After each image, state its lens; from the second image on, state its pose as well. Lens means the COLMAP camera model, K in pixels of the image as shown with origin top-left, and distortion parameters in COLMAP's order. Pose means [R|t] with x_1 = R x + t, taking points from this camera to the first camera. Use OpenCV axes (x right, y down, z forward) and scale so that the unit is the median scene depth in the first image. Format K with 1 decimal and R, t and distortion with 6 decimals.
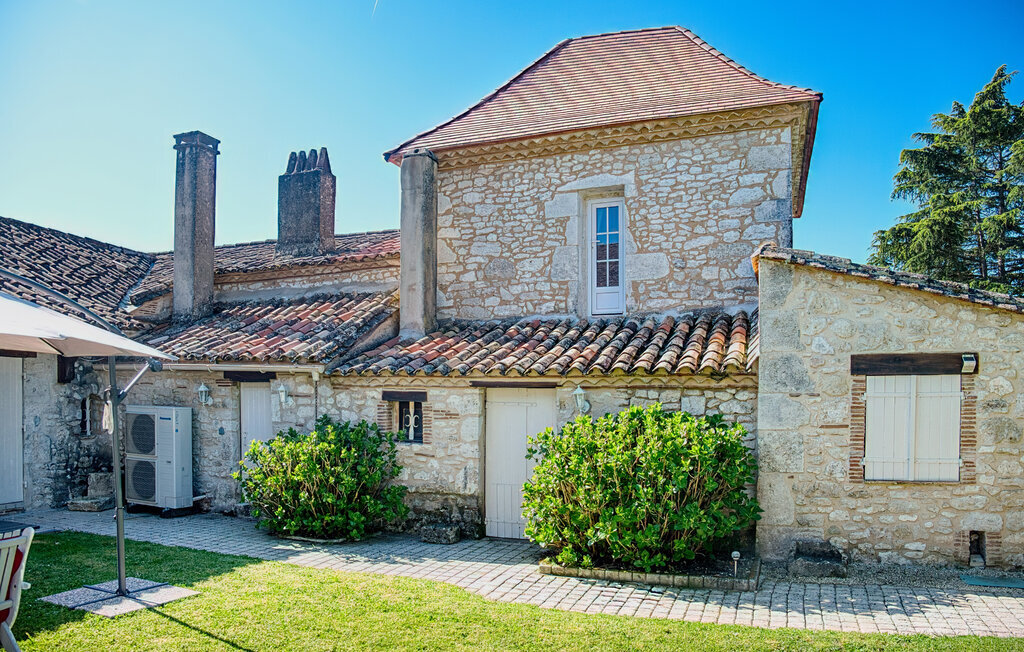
lens RADIAL K [[758.5, 0, 460.7], [0, 758.5, 377.4], [0, 0, 1]] dist [-0.093186, 0.005101]
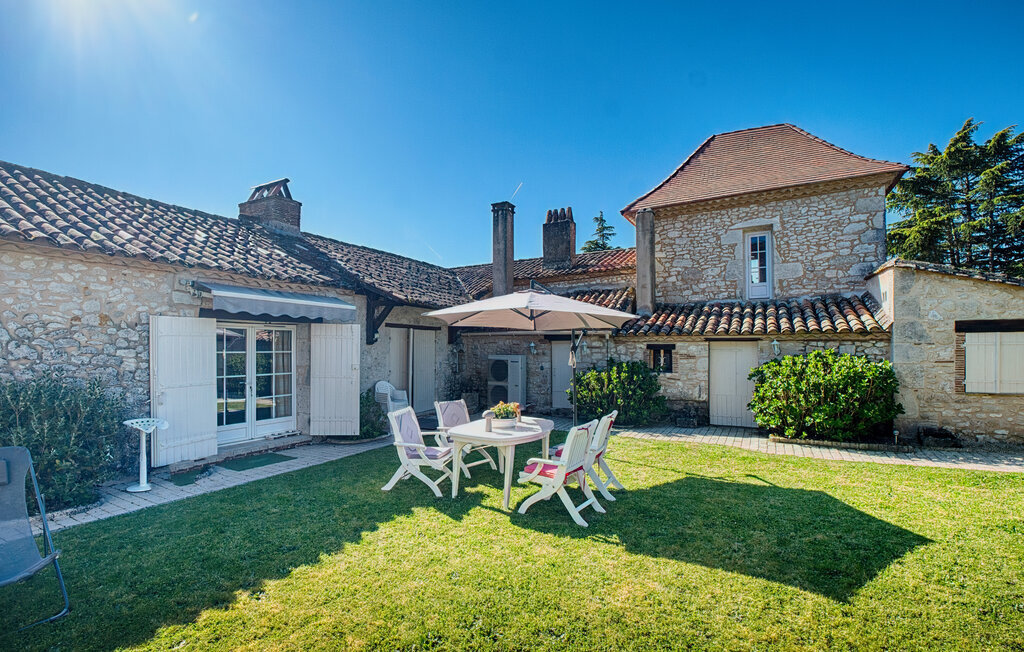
lens RADIAL K [[464.3, 0, 489.6], [0, 464.3, 331.7], [0, 0, 1]] dist [-0.023239, -0.004814]
pose [[0.990975, -0.016331, -0.133046, -0.318857], [0.015686, 0.999860, -0.005892, -0.011801], [0.133123, 0.003752, 0.991092, -0.153436]]
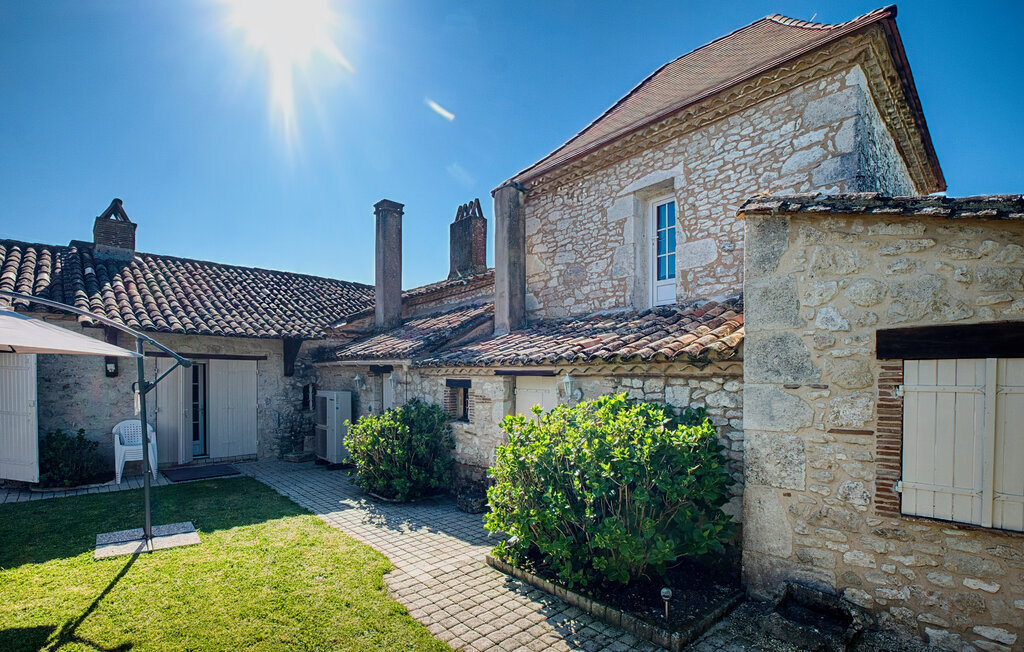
lens RADIAL K [[464.3, 0, 499.8], [0, 464.3, 373.0], [0, 0, 1]] dist [-0.023239, -0.004814]
pose [[0.897124, -0.008443, -0.441699, 0.301216], [0.016132, 0.999777, 0.013656, -0.001457], [0.441485, -0.019377, 0.897059, 0.348379]]
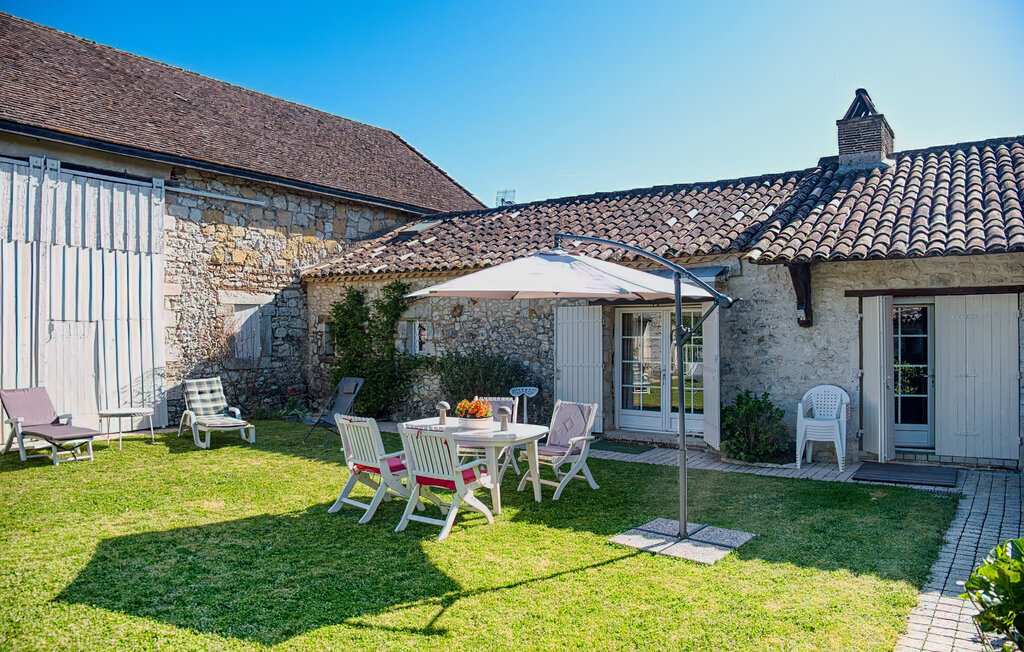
lens RADIAL K [[720.4, 0, 535.3], [0, 720.4, 301.7], [0, 0, 1]] dist [-0.121637, 0.008118]
pose [[-0.242521, -0.051219, -0.968793, 0.331103], [0.031085, 0.997682, -0.060528, 0.019131], [0.969648, -0.044794, -0.240367, 0.663092]]
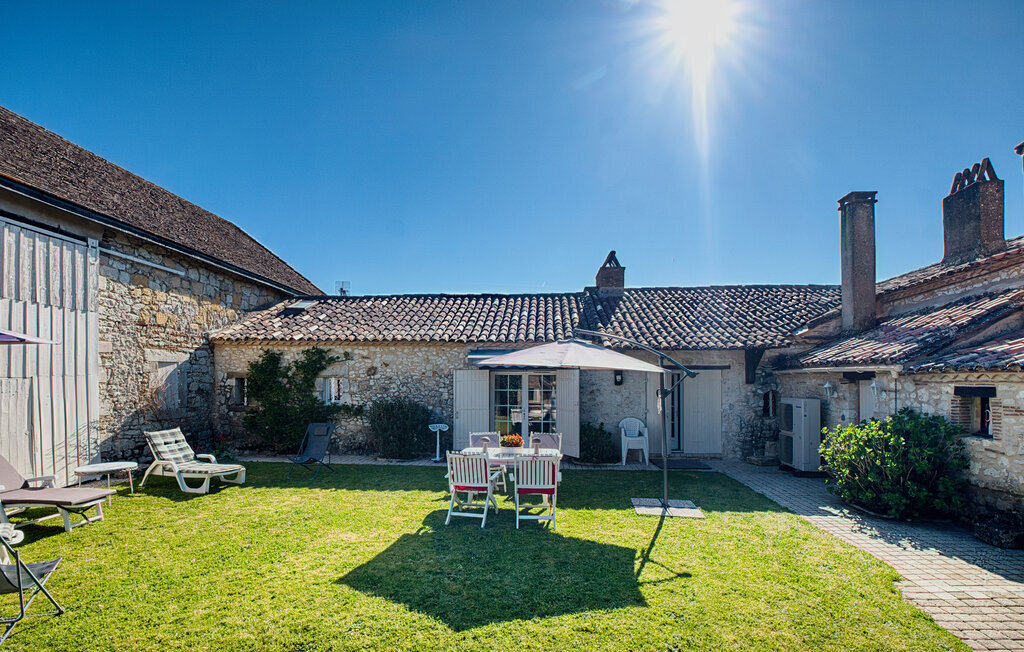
lens RADIAL K [[464.3, 0, 525.8], [0, 464.3, 383.6], [0, 0, 1]] dist [-0.023239, -0.004814]
pose [[0.287548, -0.008784, -0.957726, 0.321514], [0.031292, 0.999510, 0.000228, -0.005397], [0.957255, -0.030035, 0.287682, 0.235806]]
